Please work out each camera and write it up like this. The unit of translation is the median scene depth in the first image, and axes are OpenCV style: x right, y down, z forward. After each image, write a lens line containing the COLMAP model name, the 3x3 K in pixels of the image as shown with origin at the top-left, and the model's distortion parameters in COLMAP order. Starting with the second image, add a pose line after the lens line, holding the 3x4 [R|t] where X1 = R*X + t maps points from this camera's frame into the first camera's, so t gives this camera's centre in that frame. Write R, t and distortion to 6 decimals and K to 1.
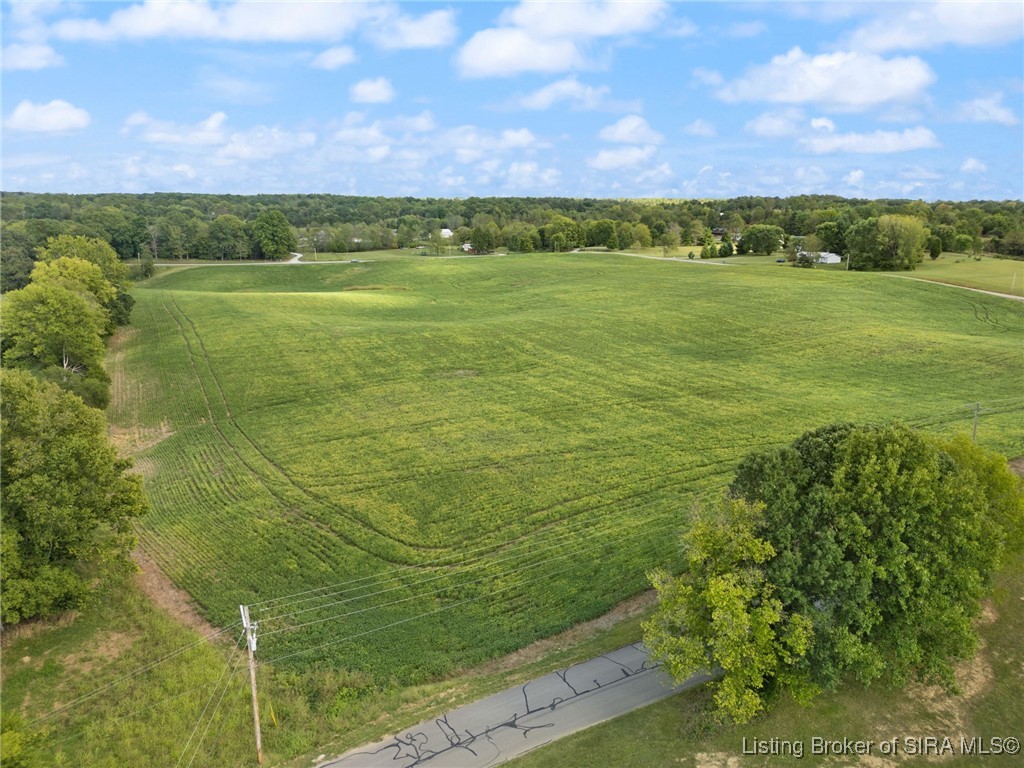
lens RADIAL K [[730.2, 0, 510.1], [0, 730.2, 385.6], [0, 0, 1]] dist [0.078865, -0.074759]
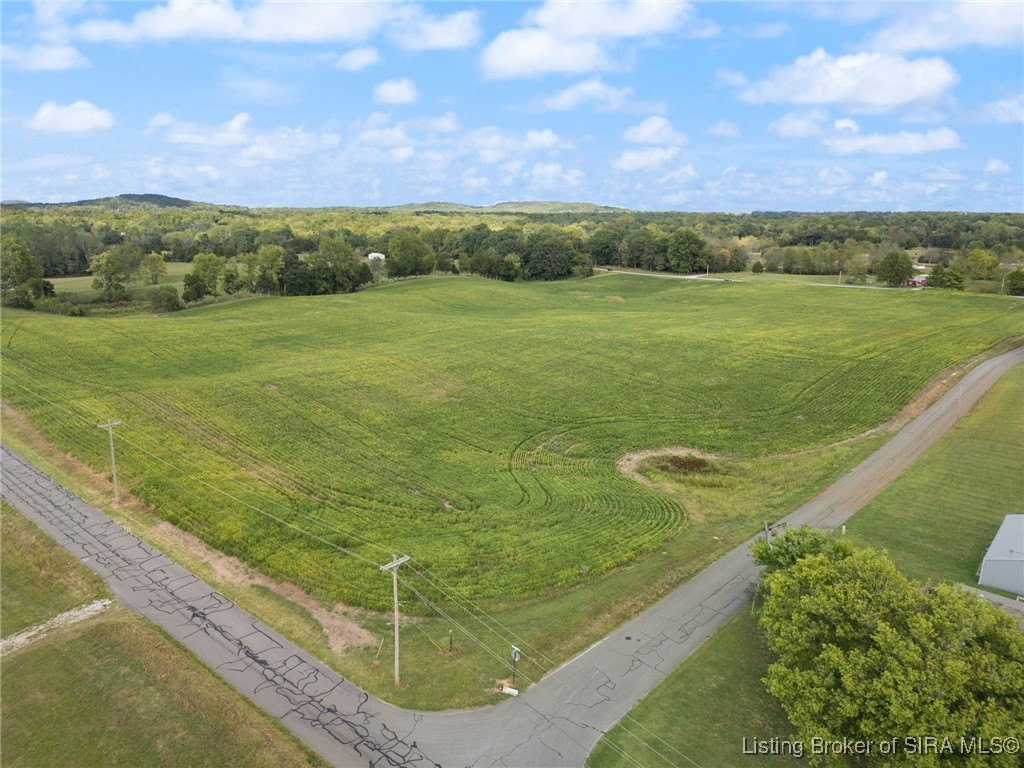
lens RADIAL K [[730.2, 0, 511.6], [0, 730.2, 383.6], [0, 0, 1]] dist [0.078865, -0.074759]
pose [[0.350041, 0.214155, -0.911926, 2.033995], [-0.236277, 0.962224, 0.135272, -0.314429], [0.906446, 0.168117, 0.387417, 1.136139]]
